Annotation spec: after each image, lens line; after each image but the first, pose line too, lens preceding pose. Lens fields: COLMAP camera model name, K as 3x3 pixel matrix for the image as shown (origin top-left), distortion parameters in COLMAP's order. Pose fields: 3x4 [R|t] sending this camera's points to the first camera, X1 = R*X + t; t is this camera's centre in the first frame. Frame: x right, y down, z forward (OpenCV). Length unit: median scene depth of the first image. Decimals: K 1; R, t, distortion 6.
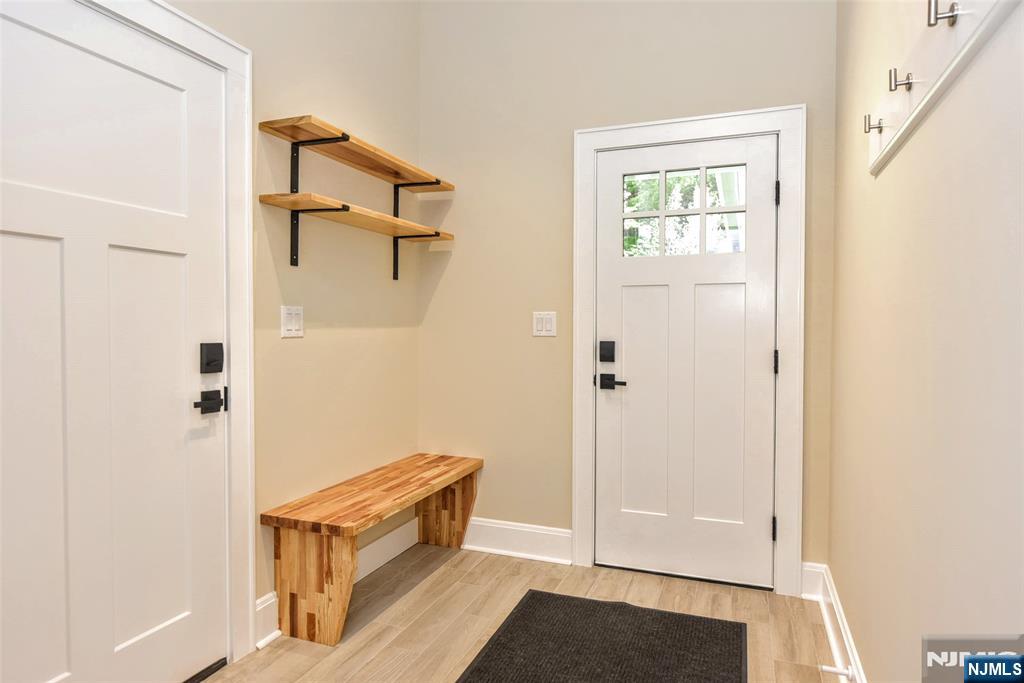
lens RADIAL K [[607.0, 0, 515.1], [0, 607.0, 339.6], [0, 0, 1]] dist [-0.004194, -0.000170]
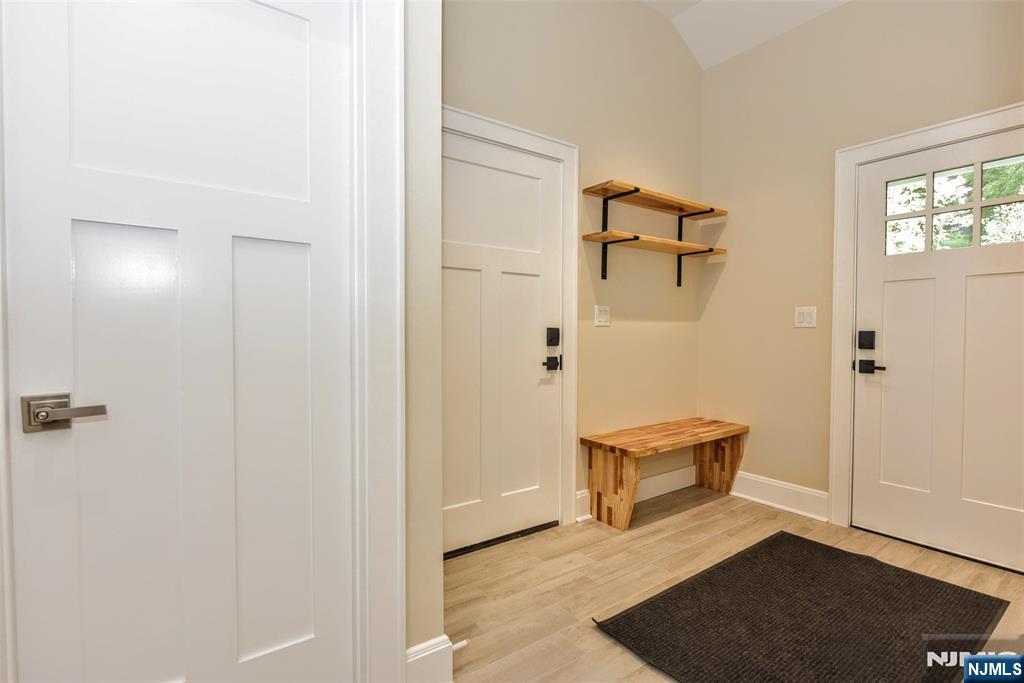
lens RADIAL K [[490.4, 0, 512.0], [0, 490.4, 341.5], [0, 0, 1]] dist [-0.002067, -0.000439]
pose [[0.836508, 0.012464, -0.547812, 0.110161], [-0.013845, 0.999903, 0.001609, 0.033416], [0.547779, 0.006238, 0.836600, -0.143645]]
